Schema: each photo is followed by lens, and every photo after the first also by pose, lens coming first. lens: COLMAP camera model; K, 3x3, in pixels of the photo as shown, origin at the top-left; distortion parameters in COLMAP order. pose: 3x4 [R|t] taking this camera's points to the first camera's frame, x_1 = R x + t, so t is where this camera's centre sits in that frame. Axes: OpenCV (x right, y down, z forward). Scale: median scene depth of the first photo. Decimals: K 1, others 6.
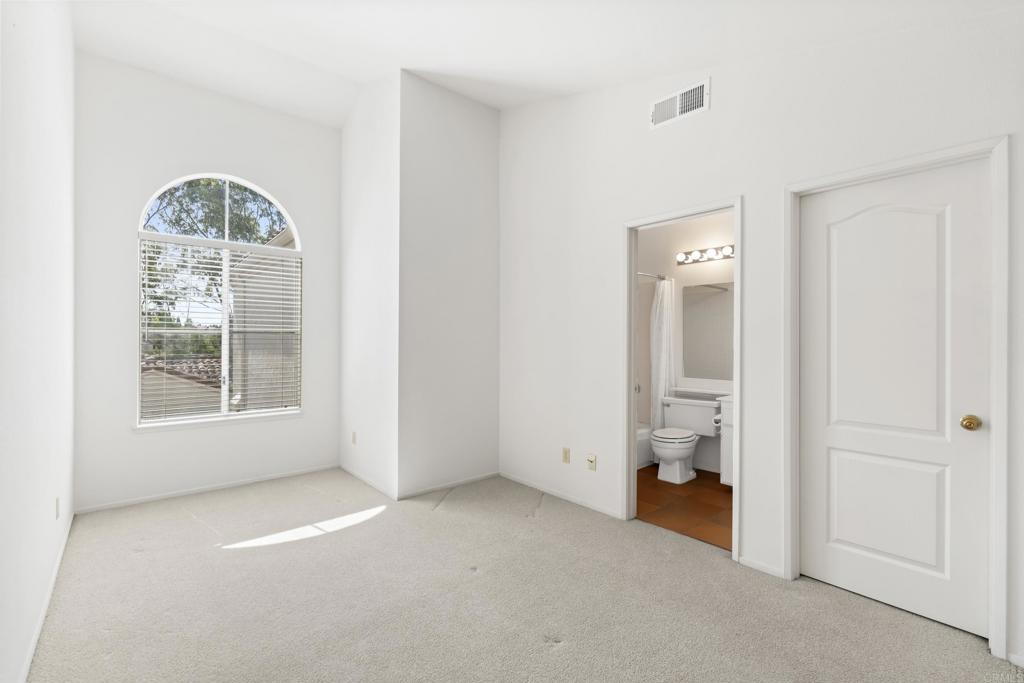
lens RADIAL K [[452.9, 0, 512.0], [0, 452.9, 341.5], [0, 0, 1]] dist [-0.001043, 0.000319]
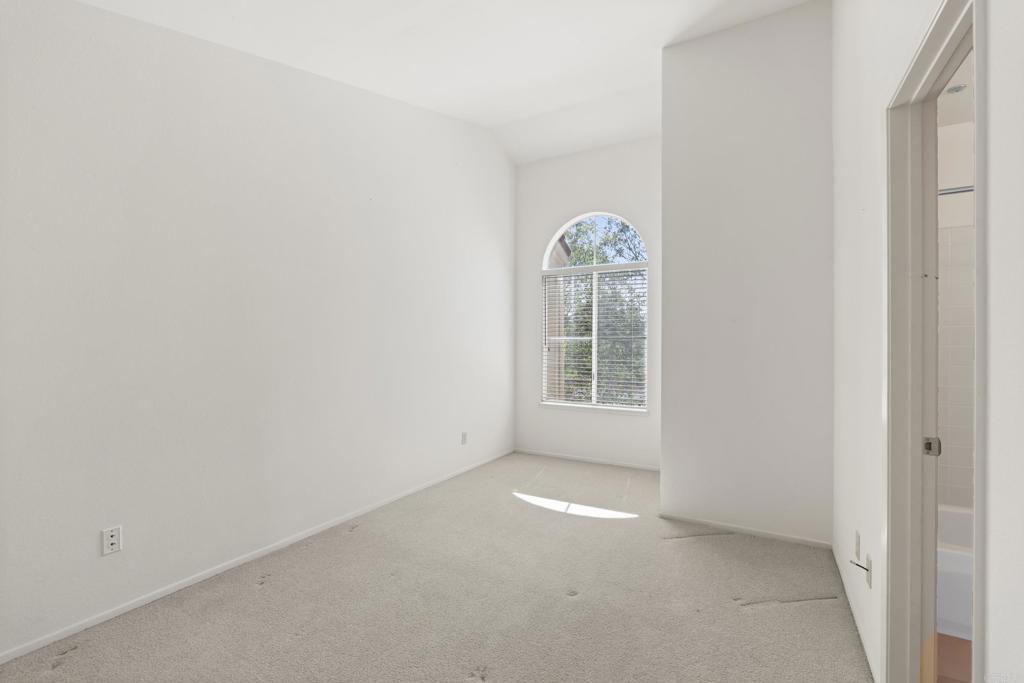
lens RADIAL K [[452.9, 0, 512.0], [0, 452.9, 341.5], [0, 0, 1]] dist [-0.001043, 0.000319]
pose [[0.330892, -0.010405, -0.943611, 0.476886], [-0.000277, 0.999938, -0.011123, 0.002971], [0.943668, 0.003942, 0.330869, 0.373508]]
